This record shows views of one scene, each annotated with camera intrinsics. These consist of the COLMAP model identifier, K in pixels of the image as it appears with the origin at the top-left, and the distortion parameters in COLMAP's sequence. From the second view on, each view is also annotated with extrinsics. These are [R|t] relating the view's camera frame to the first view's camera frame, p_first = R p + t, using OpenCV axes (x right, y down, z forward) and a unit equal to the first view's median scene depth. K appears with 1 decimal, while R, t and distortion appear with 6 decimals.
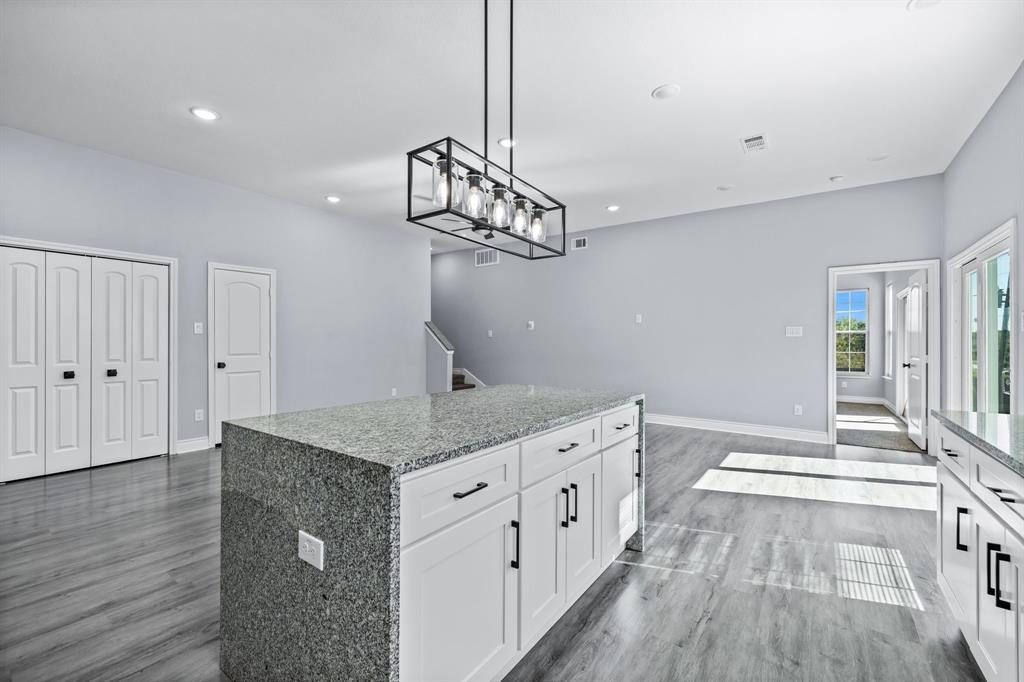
lens RADIAL K [[423.8, 0, 512.8], [0, 423.8, 338.0], [0, 0, 1]] dist [-0.000035, 0.000020]
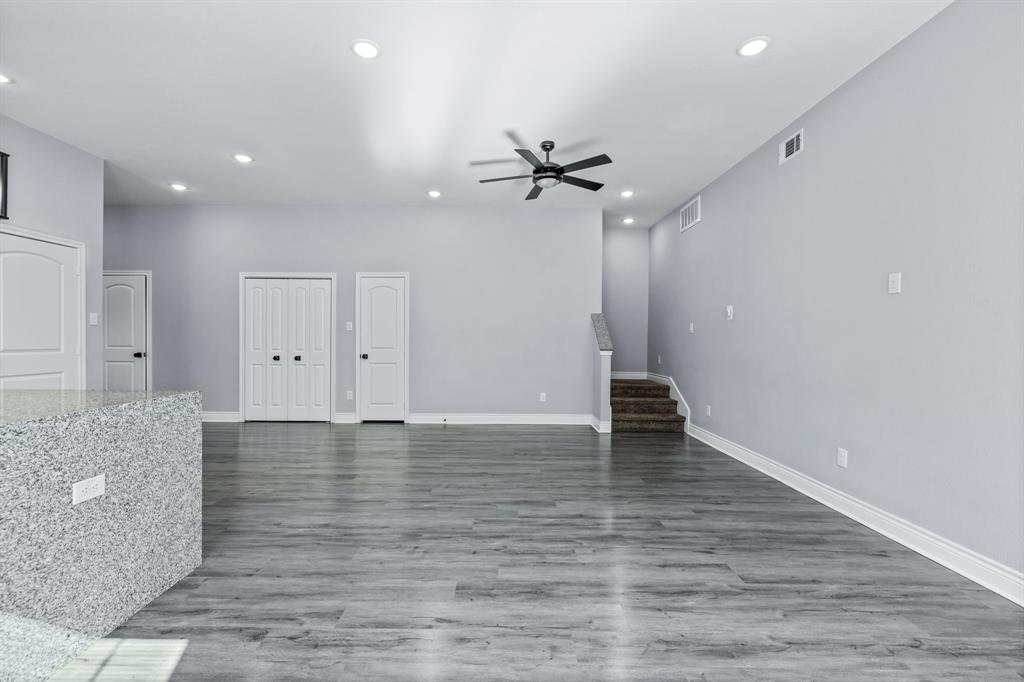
lens RADIAL K [[432.7, 0, 508.3], [0, 432.7, 340.0], [0, 0, 1]] dist [0.000357, -0.000083]
pose [[0.583767, 0.005781, -0.811901, 0.518062], [-0.001504, 0.999981, 0.006038, 0.008237], [0.811920, -0.002304, 0.583764, 0.566751]]
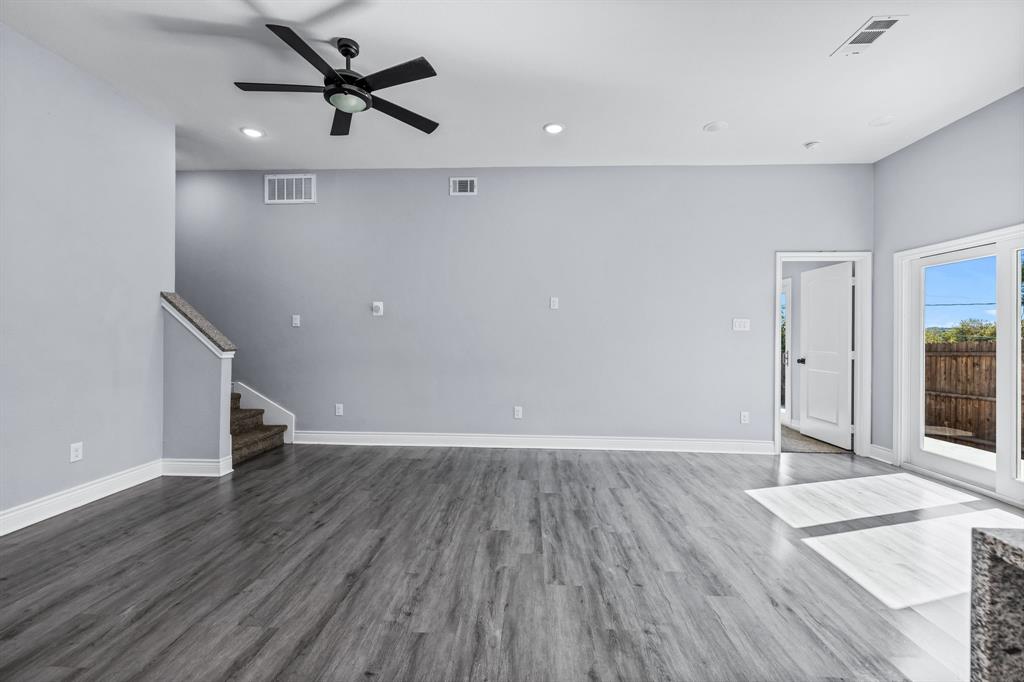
lens RADIAL K [[429.3, 0, 506.7], [0, 429.3, 333.0], [0, 0, 1]] dist [-0.001229, -0.000177]
pose [[0.846855, 0.007731, 0.531768, -0.189854], [-0.009923, 0.999950, 0.001264, 0.004949], [-0.531731, -0.006347, 0.846889, 0.536581]]
